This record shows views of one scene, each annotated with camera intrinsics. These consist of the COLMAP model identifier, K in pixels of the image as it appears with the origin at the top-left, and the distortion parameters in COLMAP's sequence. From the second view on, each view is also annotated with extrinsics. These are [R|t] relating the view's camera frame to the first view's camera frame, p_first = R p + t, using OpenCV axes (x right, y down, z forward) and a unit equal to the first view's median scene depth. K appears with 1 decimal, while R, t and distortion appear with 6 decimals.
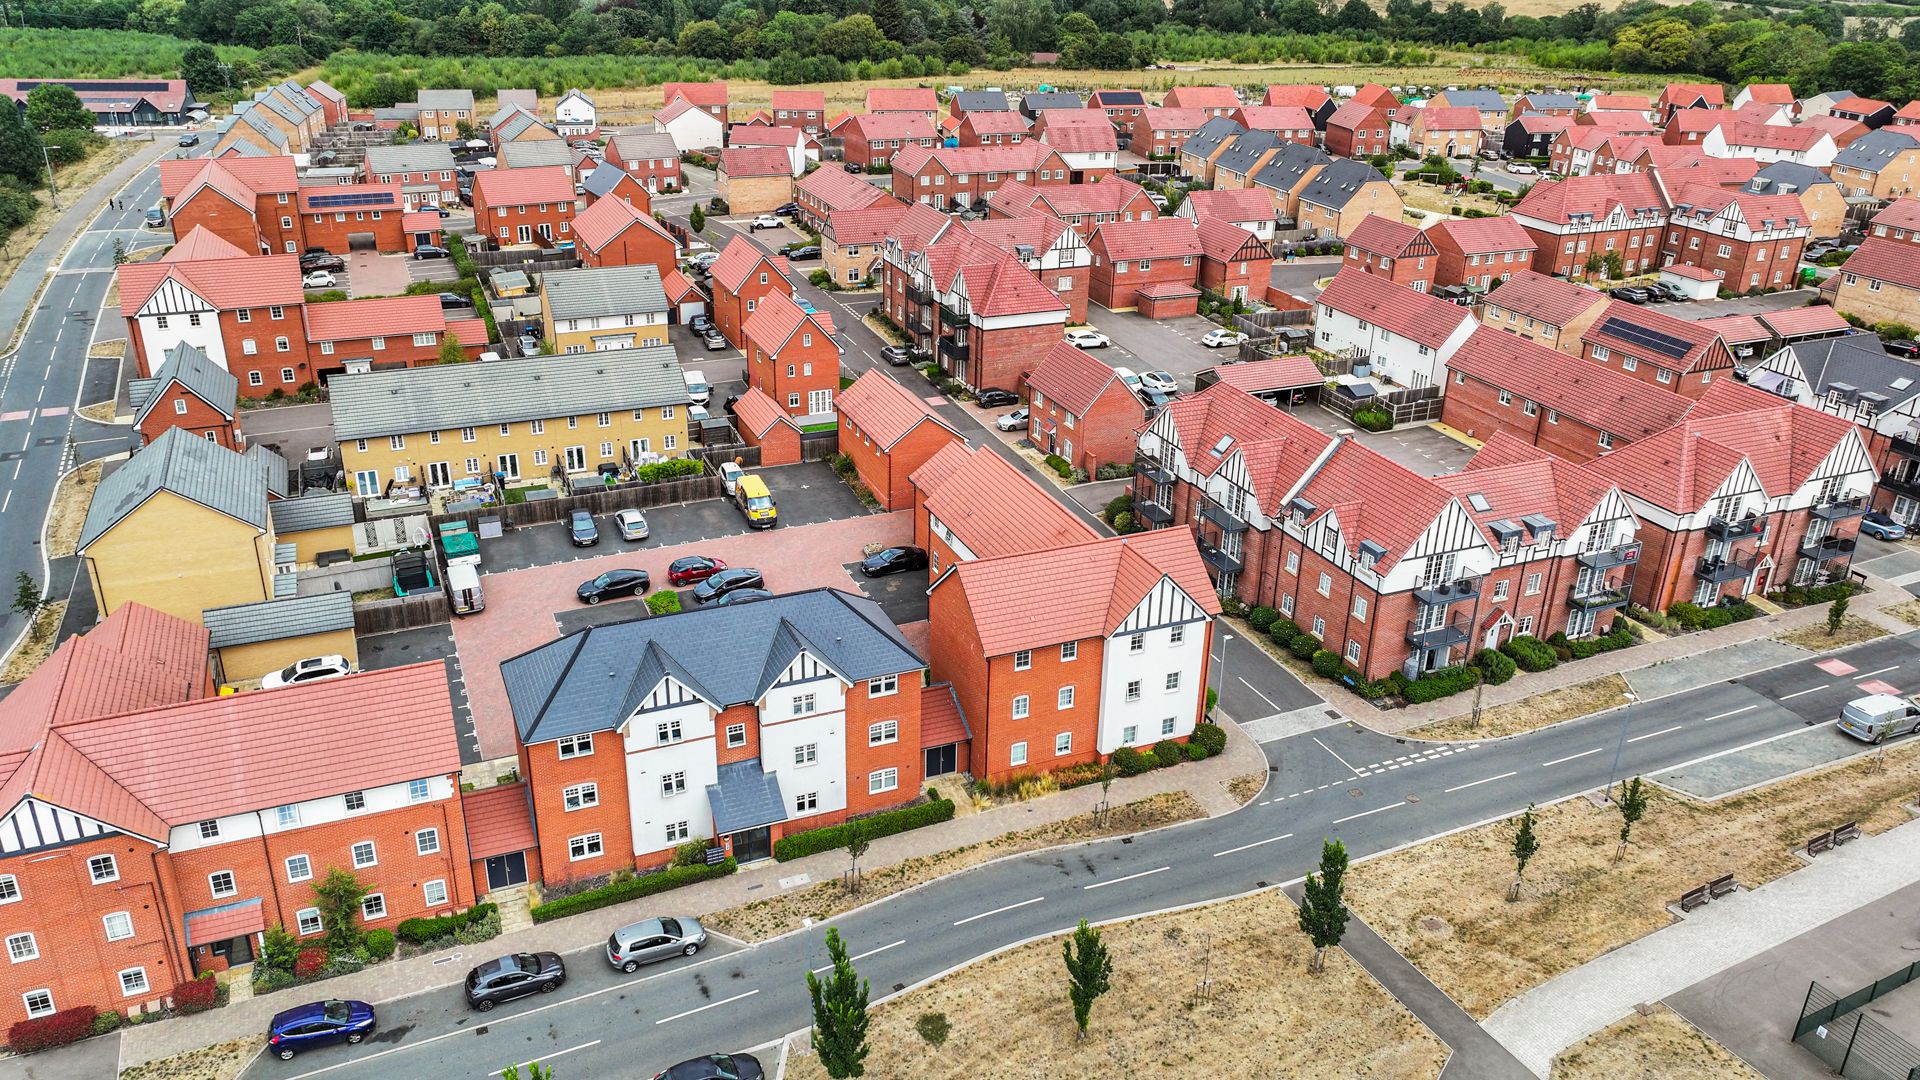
lens RADIAL K [[1397.2, 0, 973.2], [0, 1397.2, 540.2], [0, 0, 1]] dist [0.003597, 0.012167]
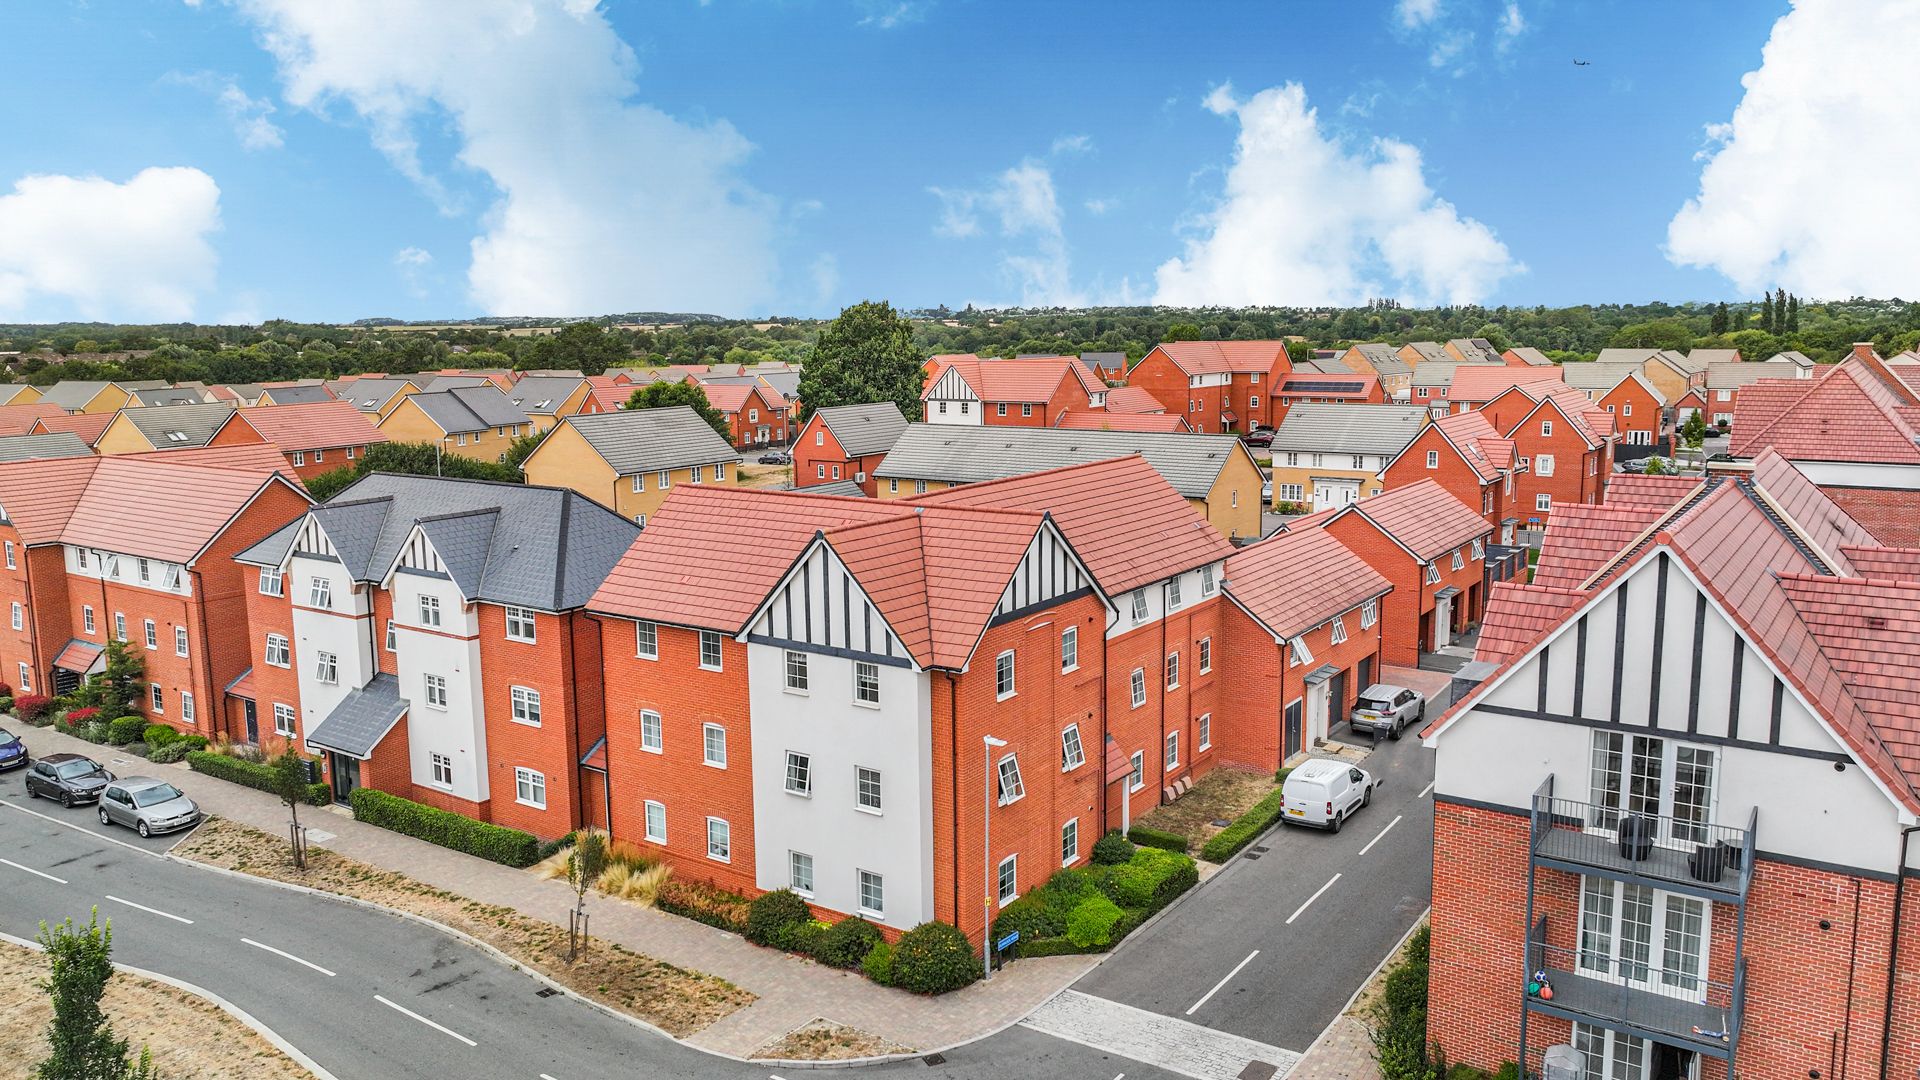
lens RADIAL K [[1397.2, 0, 973.2], [0, 1397.2, 540.2], [0, 0, 1]] dist [0.003597, 0.012167]
pose [[0.528395, 0.101043, -0.842964, 0.518950], [-0.325843, 0.940990, -0.091455, 0.048347], [0.783980, 0.322999, 0.530139, 0.685886]]
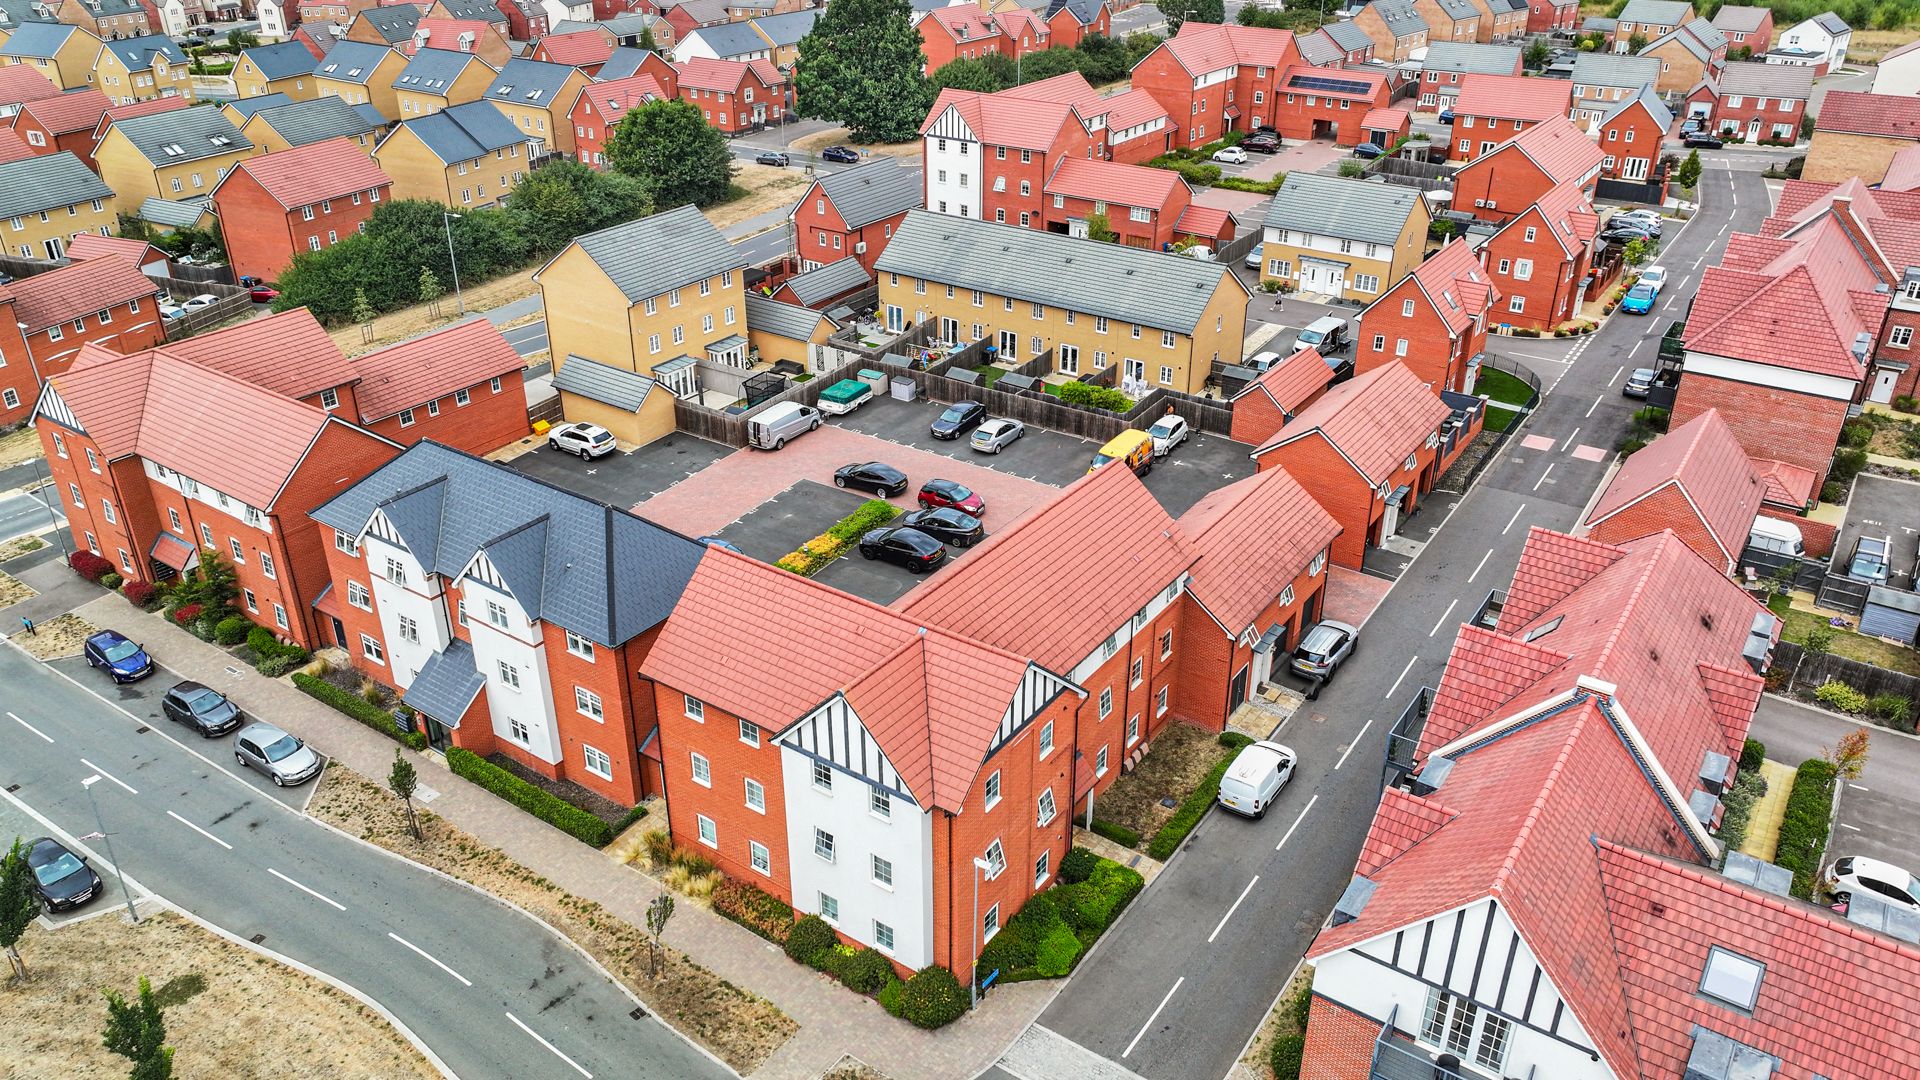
lens RADIAL K [[1374.4, 0, 975.2], [0, 1374.4, 544.3], [0, 0, 1]] dist [0.006939, -0.000844]
pose [[0.528788, 0.376405, -0.760725, 0.524030], [-0.340811, 0.915018, 0.215847, -0.159887], [0.777323, 0.145126, 0.612133, 0.593329]]
